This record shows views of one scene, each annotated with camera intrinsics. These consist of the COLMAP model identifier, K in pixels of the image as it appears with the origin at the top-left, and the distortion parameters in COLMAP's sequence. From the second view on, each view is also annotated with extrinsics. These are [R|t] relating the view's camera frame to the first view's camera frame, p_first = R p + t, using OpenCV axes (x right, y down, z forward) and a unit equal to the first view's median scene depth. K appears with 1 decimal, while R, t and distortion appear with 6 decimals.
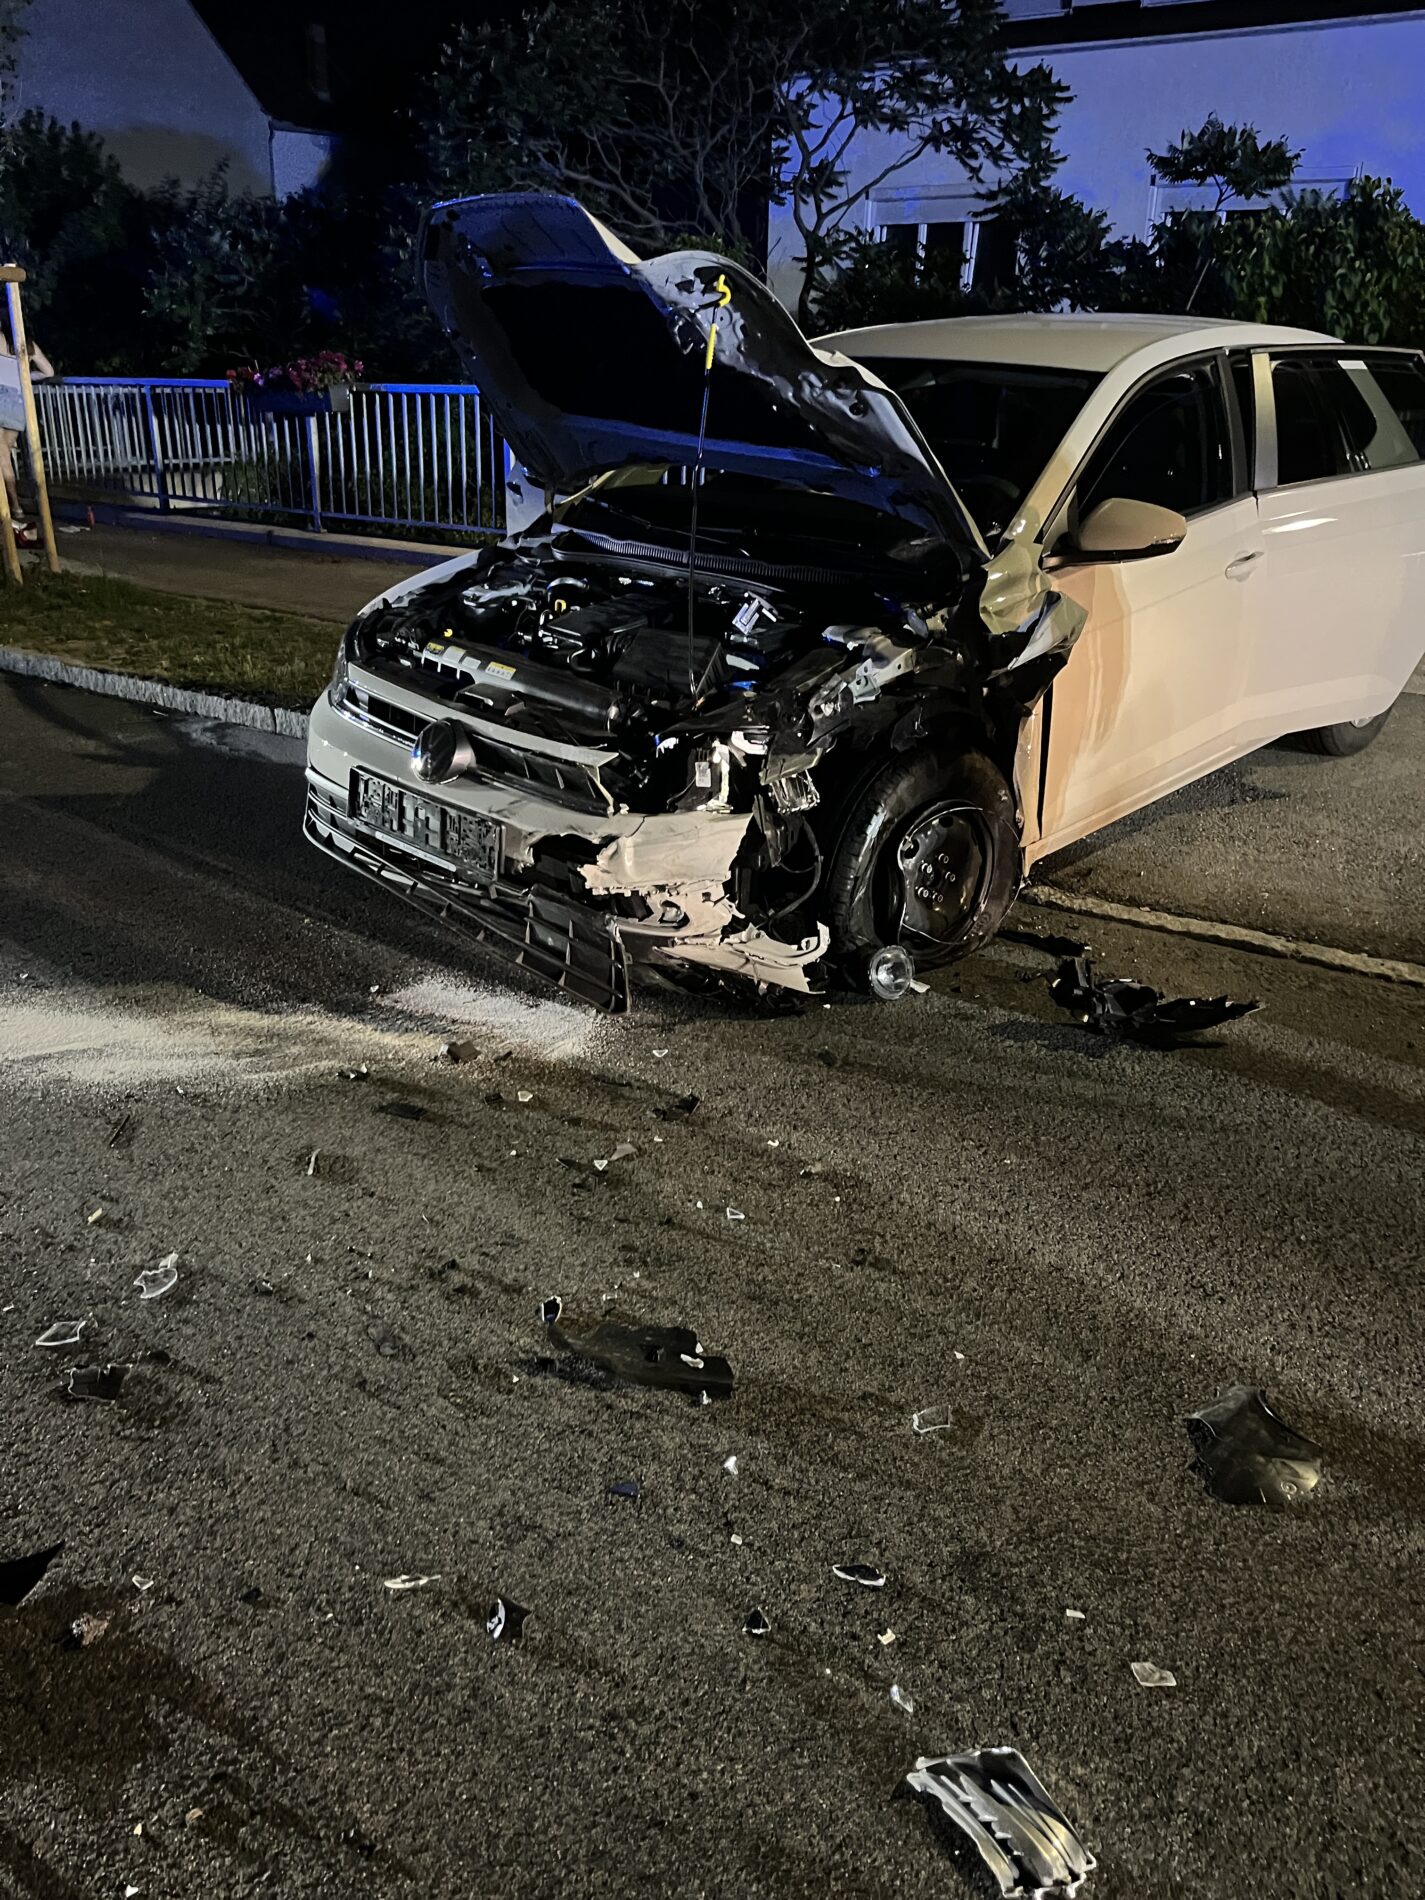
lens RADIAL K [[1427.5, 0, 641.5], [0, 1427.5, 950.0], [0, 0, 1]] dist [0.024853, -0.039957]
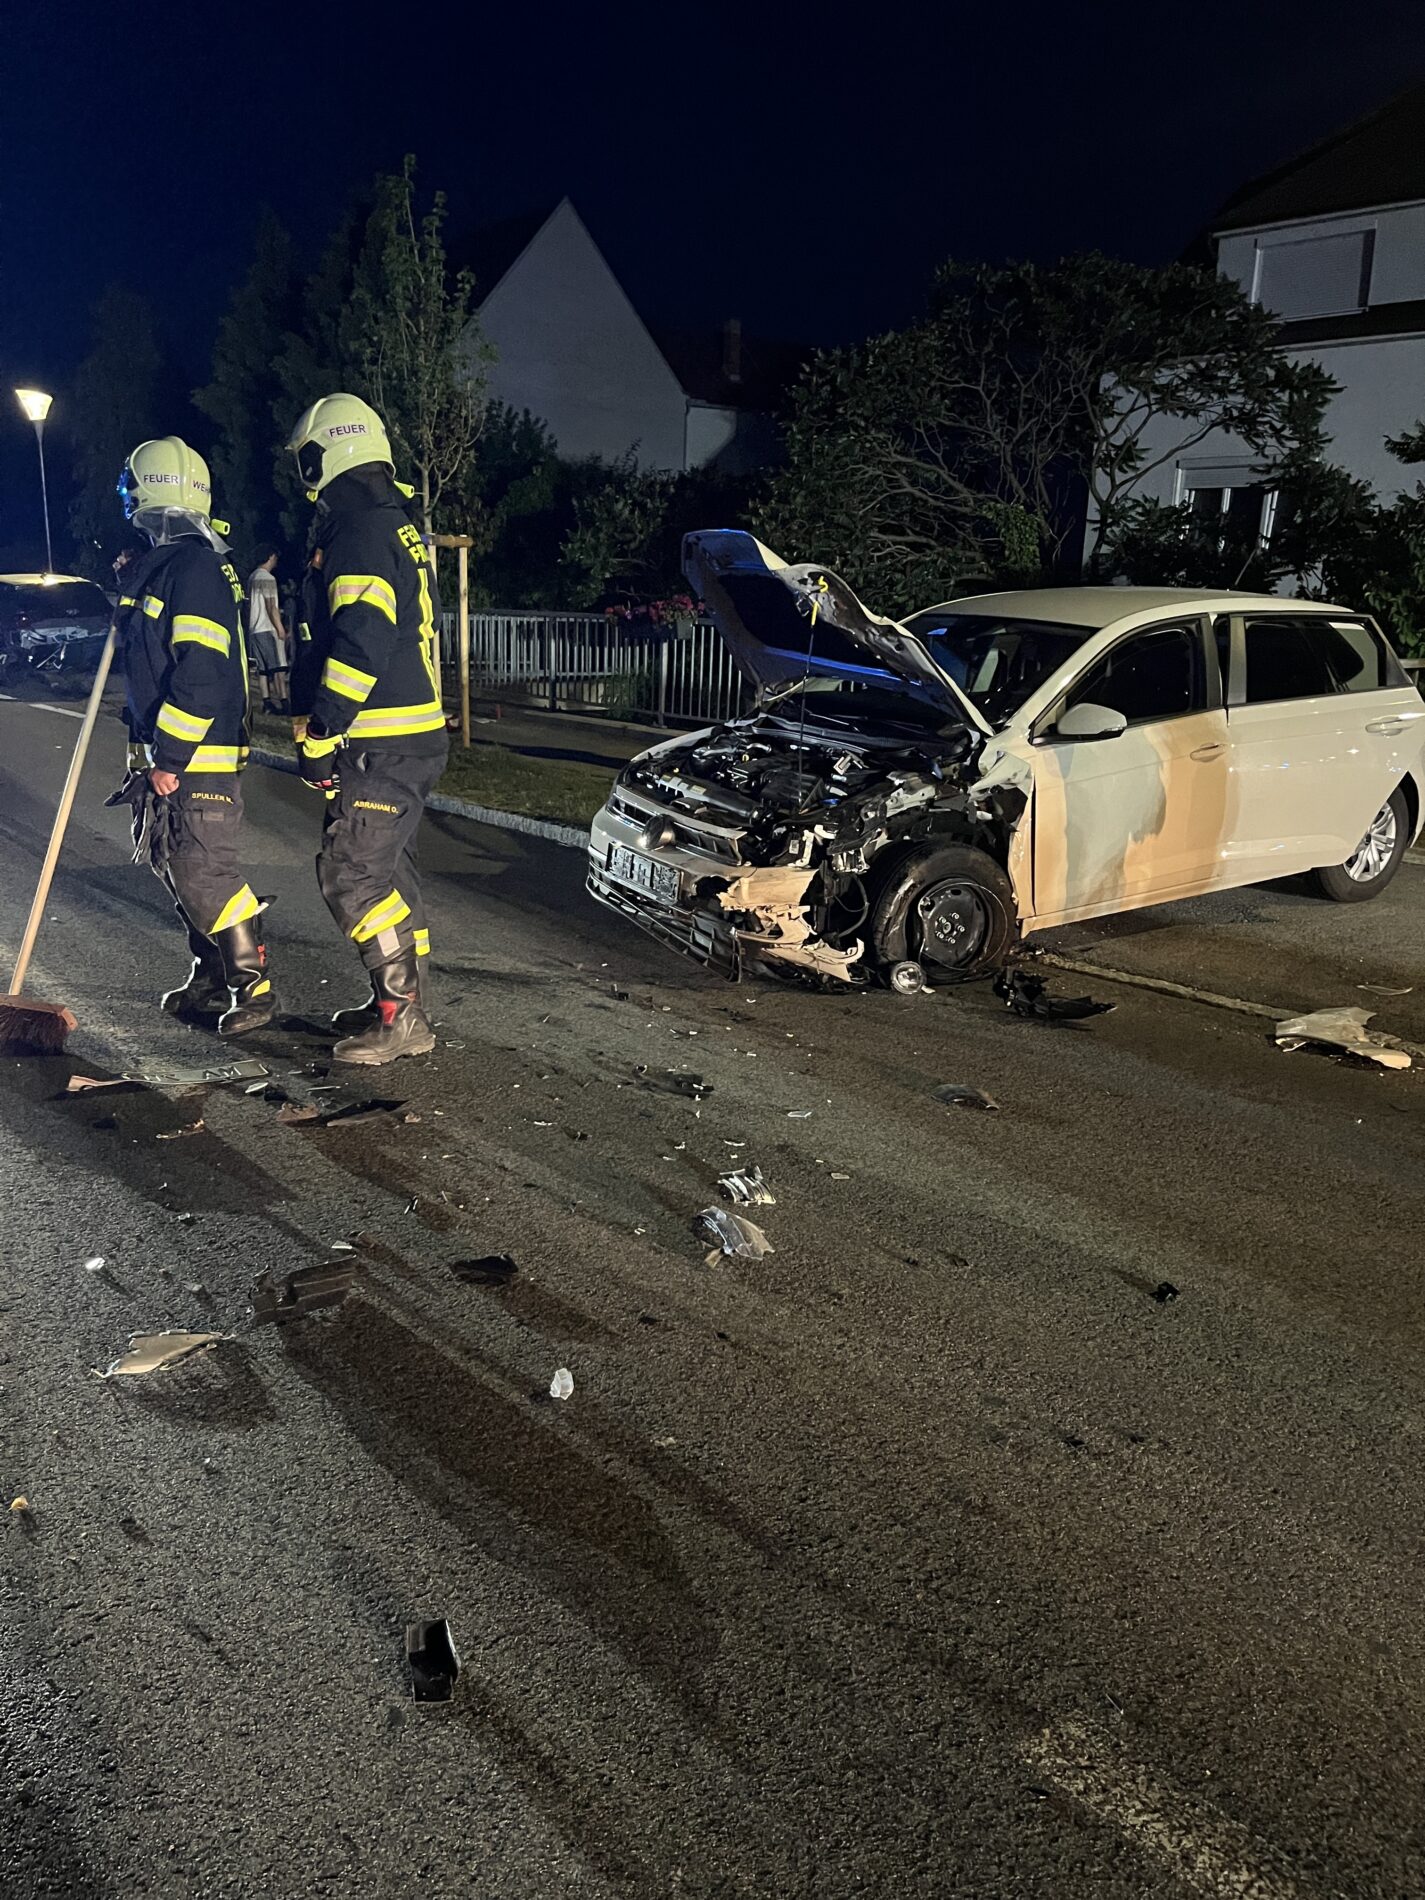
lens RADIAL K [[1427.5, 0, 641.5], [0, 1427.5, 950.0], [0, 0, 1]] dist [0.024853, -0.039957]
pose [[0.965600, 0.073554, -0.249413, 0.263171], [-0.108685, 0.985521, -0.130135, 0.212028], [0.236230, 0.152766, 0.959613, -0.594705]]
